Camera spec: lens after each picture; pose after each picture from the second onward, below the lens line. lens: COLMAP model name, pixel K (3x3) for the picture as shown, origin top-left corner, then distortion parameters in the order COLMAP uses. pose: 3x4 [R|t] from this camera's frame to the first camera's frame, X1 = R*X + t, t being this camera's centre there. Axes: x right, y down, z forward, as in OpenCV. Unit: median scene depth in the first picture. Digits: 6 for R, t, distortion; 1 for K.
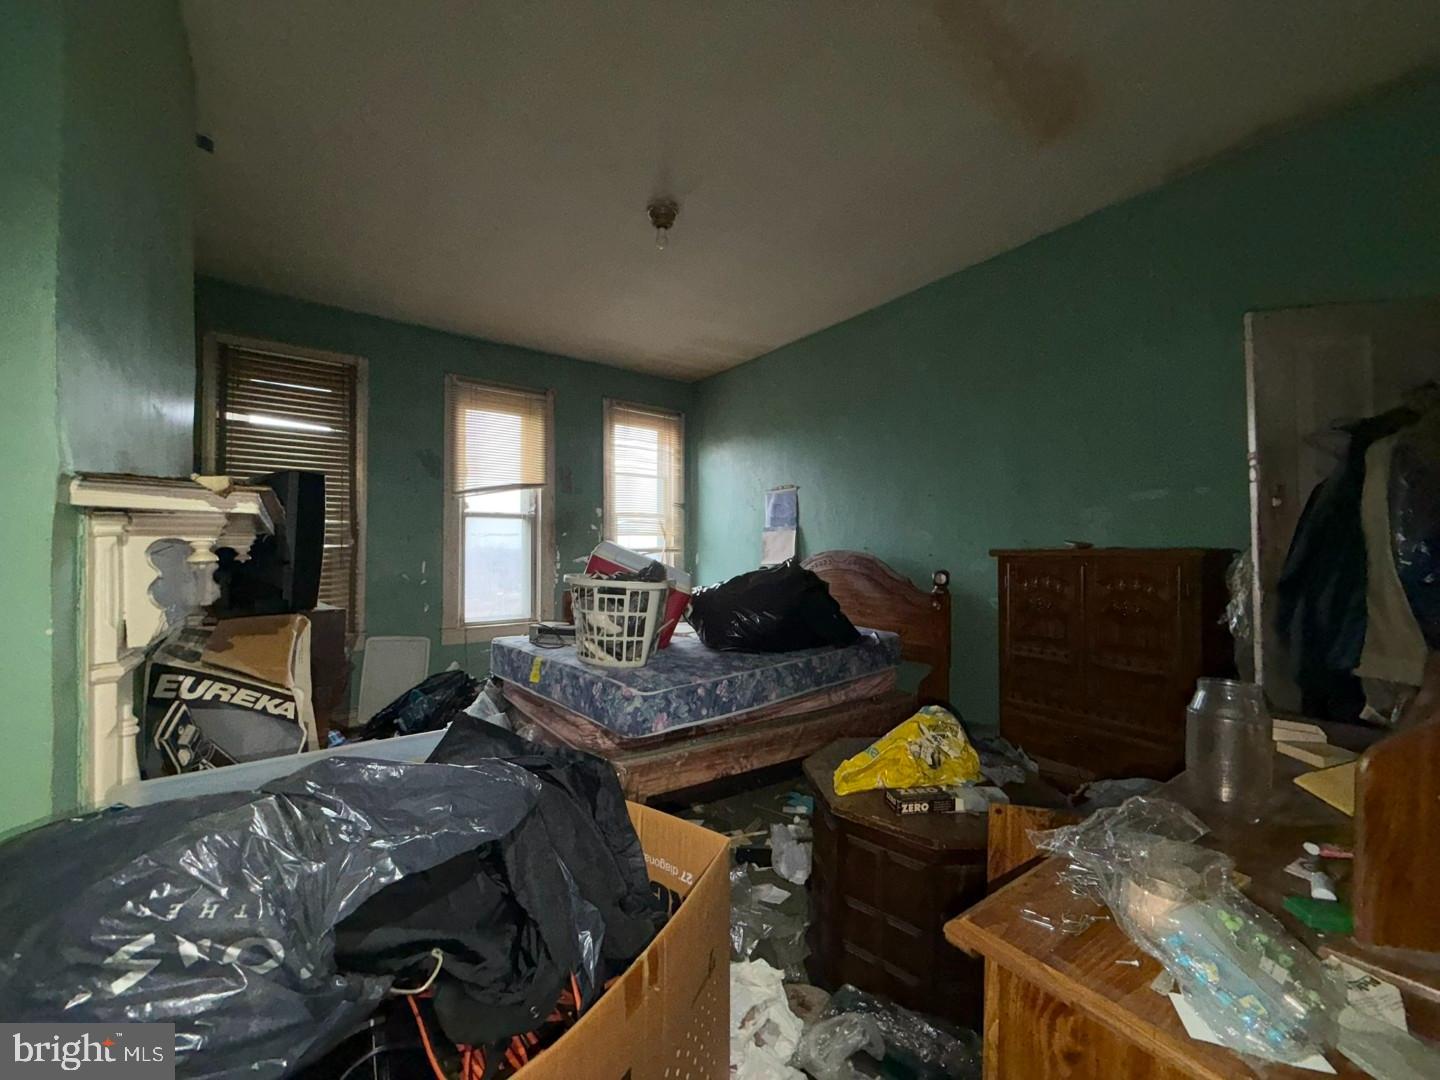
lens RADIAL K [[572.2, 0, 714.2], [0, 572.2, 541.3], [0, 0, 1]] dist [-0.000032, 0.000312]
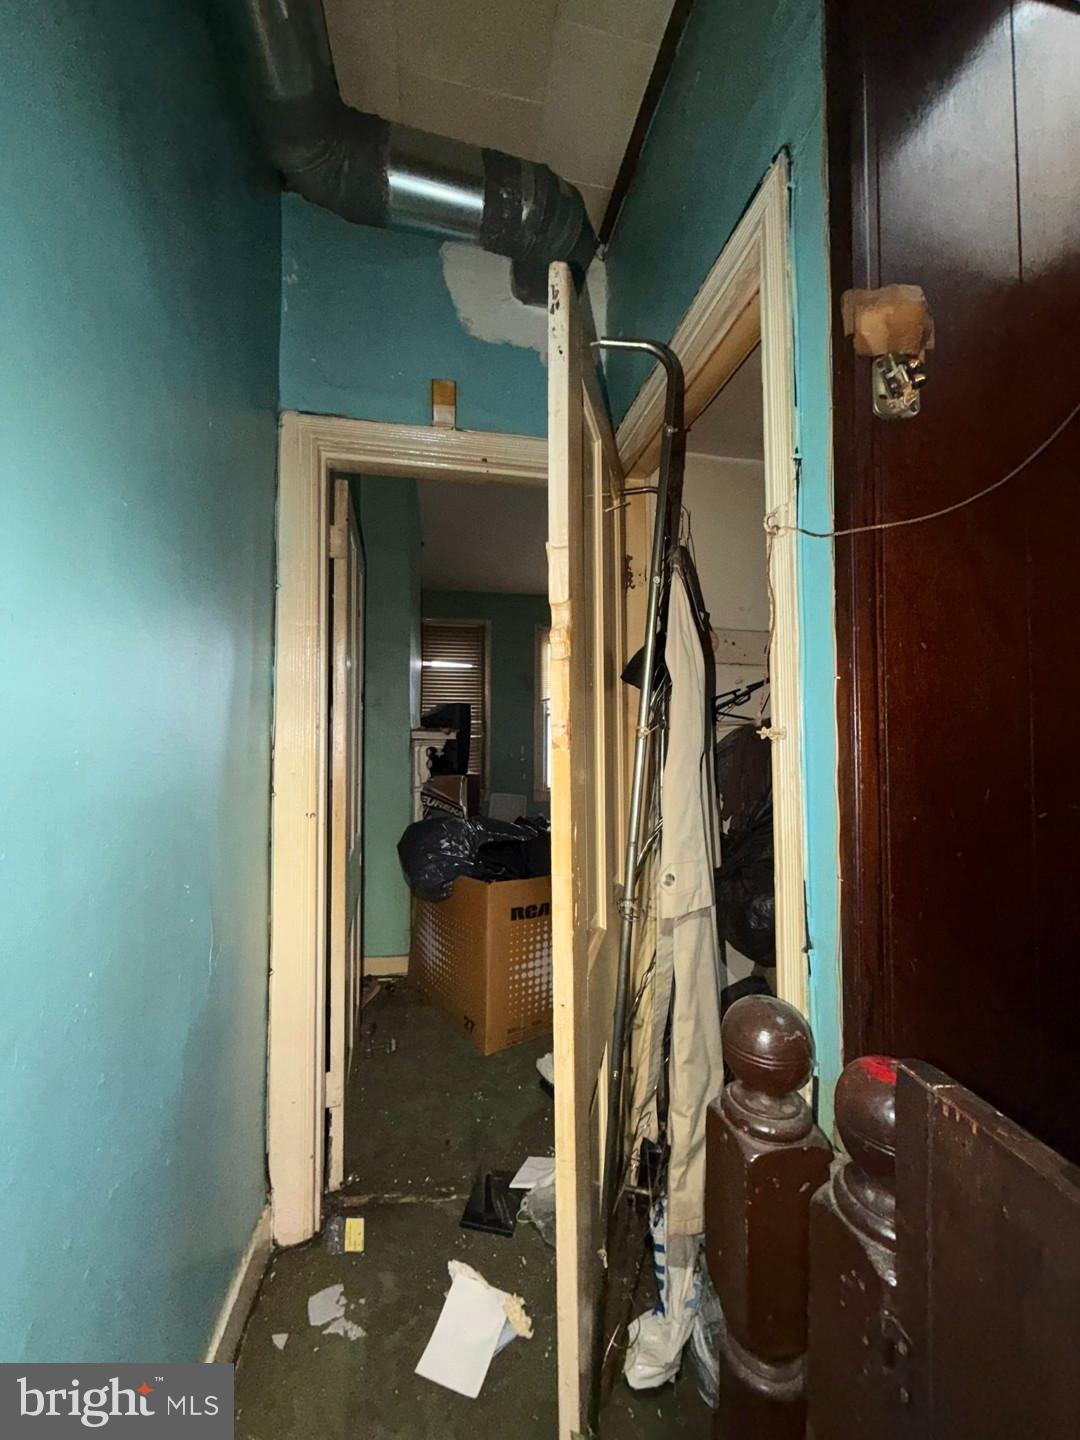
lens RADIAL K [[572.2, 0, 536.3], [0, 572.2, 716.3], [0, 0, 1]] dist [-0.000032, 0.000312]
pose [[0.892155, -0.002595, -0.451722, 0.259209], [0.001382, 0.999994, -0.003017, -0.045445], [0.451728, 0.002067, 0.892154, -0.416958]]
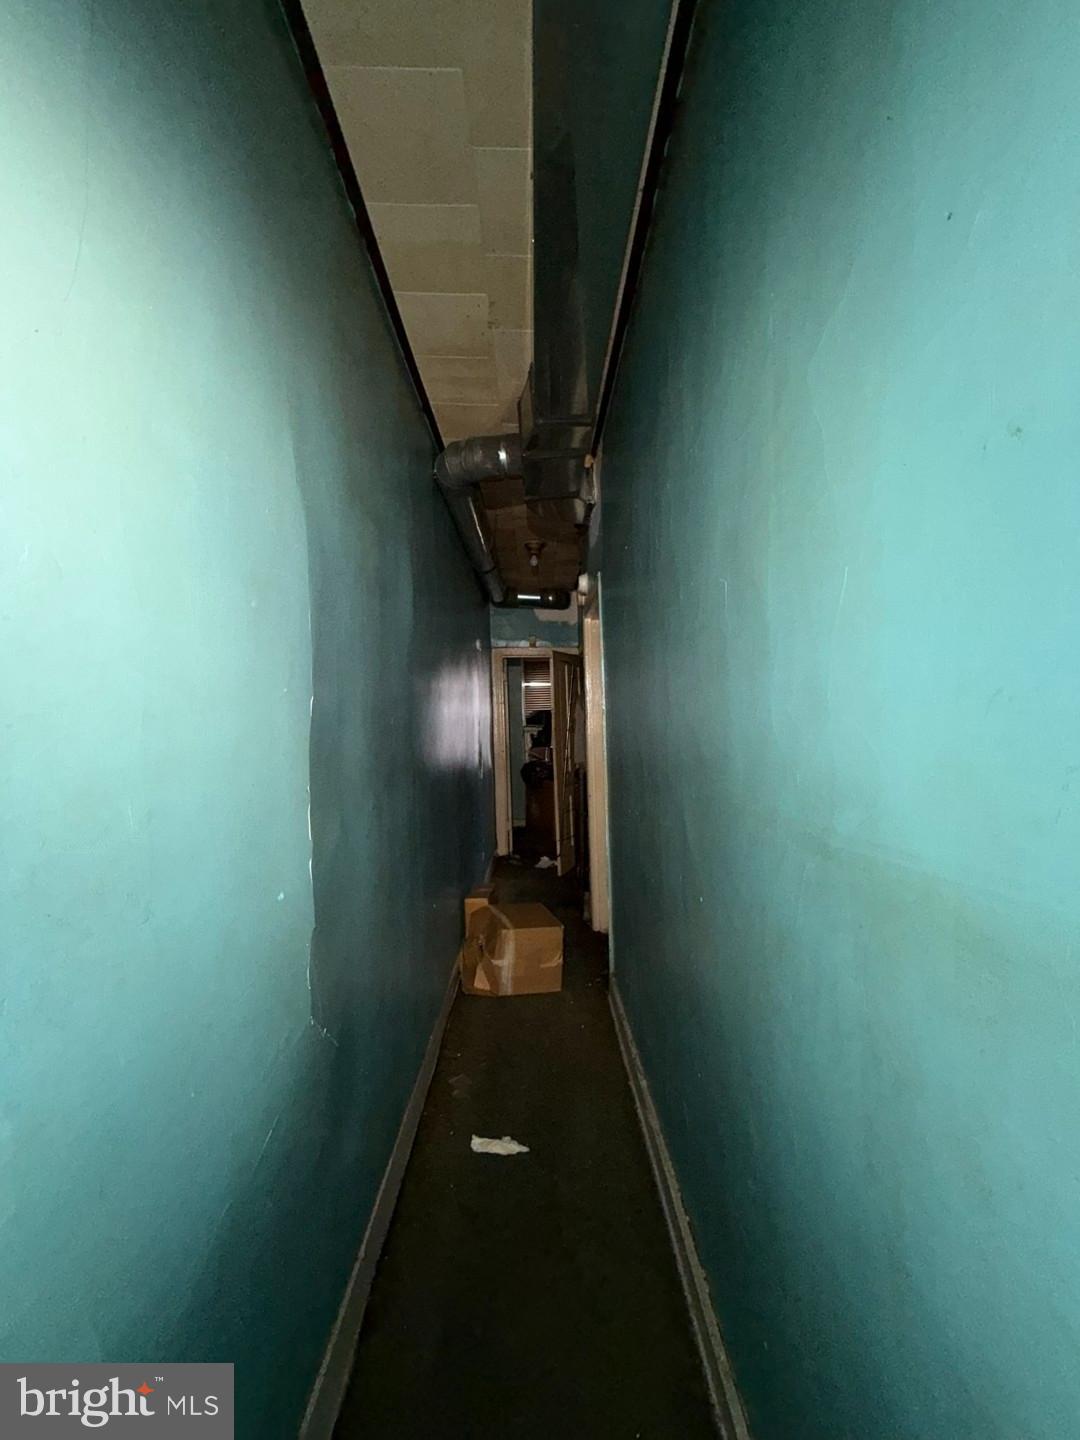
lens RADIAL K [[572.2, 0, 536.3], [0, 572.2, 716.3], [0, 0, 1]] dist [-0.000032, 0.000312]
pose [[0.801944, -0.008434, -0.597339, 0.983483], [0.031920, 0.999077, 0.028748, -0.125682], [0.596545, -0.042121, 0.801473, -1.372998]]
